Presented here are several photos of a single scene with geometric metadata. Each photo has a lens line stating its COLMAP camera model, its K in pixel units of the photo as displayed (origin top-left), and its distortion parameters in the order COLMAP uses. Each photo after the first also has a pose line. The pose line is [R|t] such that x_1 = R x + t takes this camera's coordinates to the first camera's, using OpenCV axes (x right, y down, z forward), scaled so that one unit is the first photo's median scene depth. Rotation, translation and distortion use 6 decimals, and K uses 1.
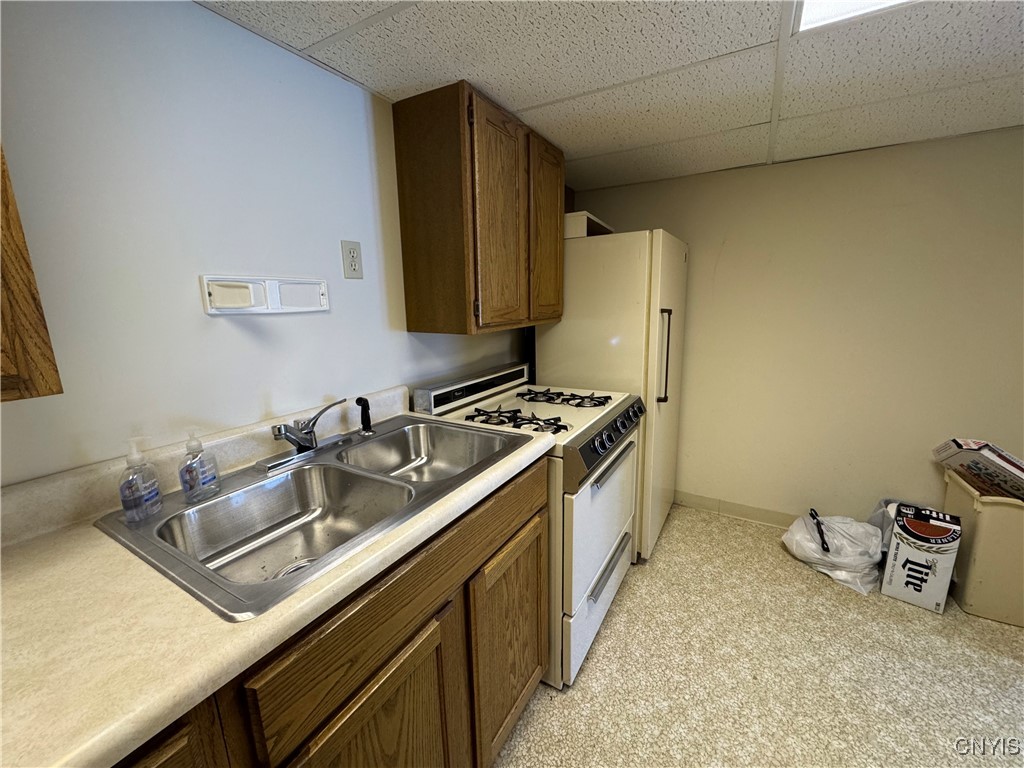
lens RADIAL K [[403.7, 0, 545.9], [0, 403.7, 374.1], [0, 0, 1]] dist [0.080264, 0.000055]
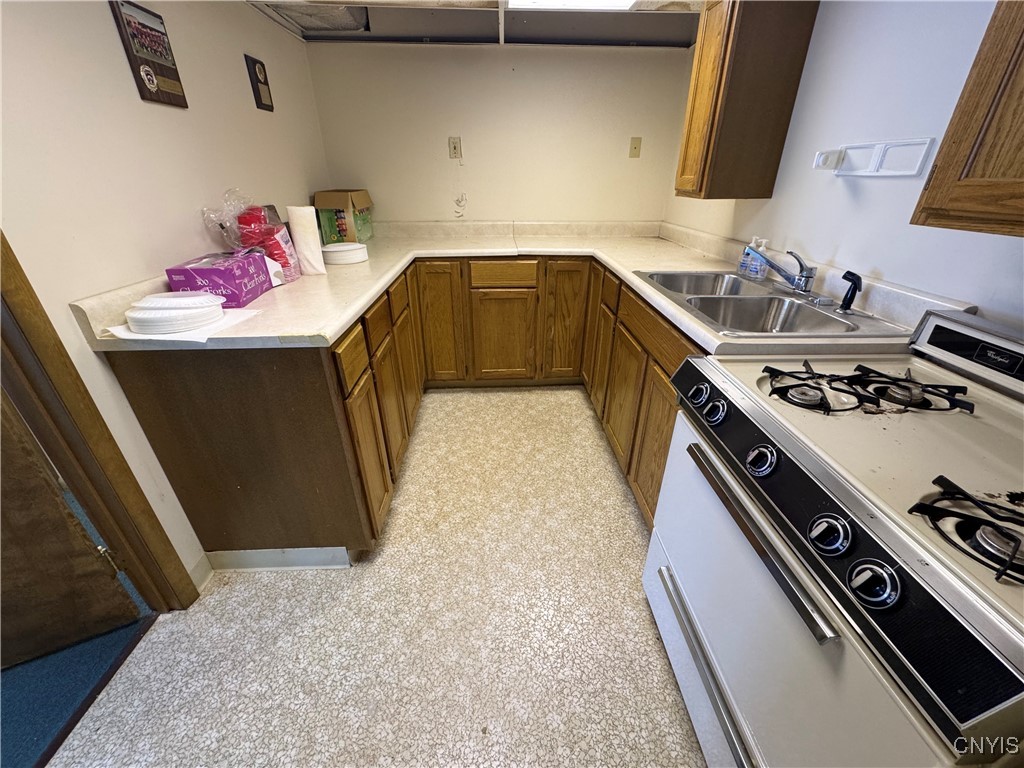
lens RADIAL K [[409.1, 0, 512.7], [0, 409.1, 384.9], [0, 0, 1]] dist [-0.004455, 0.000576]
pose [[-0.859905, 0.238526, -0.451296, 0.673017], [-0.092638, 0.796505, 0.597493, -0.212477], [0.501977, 0.555595, -0.662822, 1.250063]]
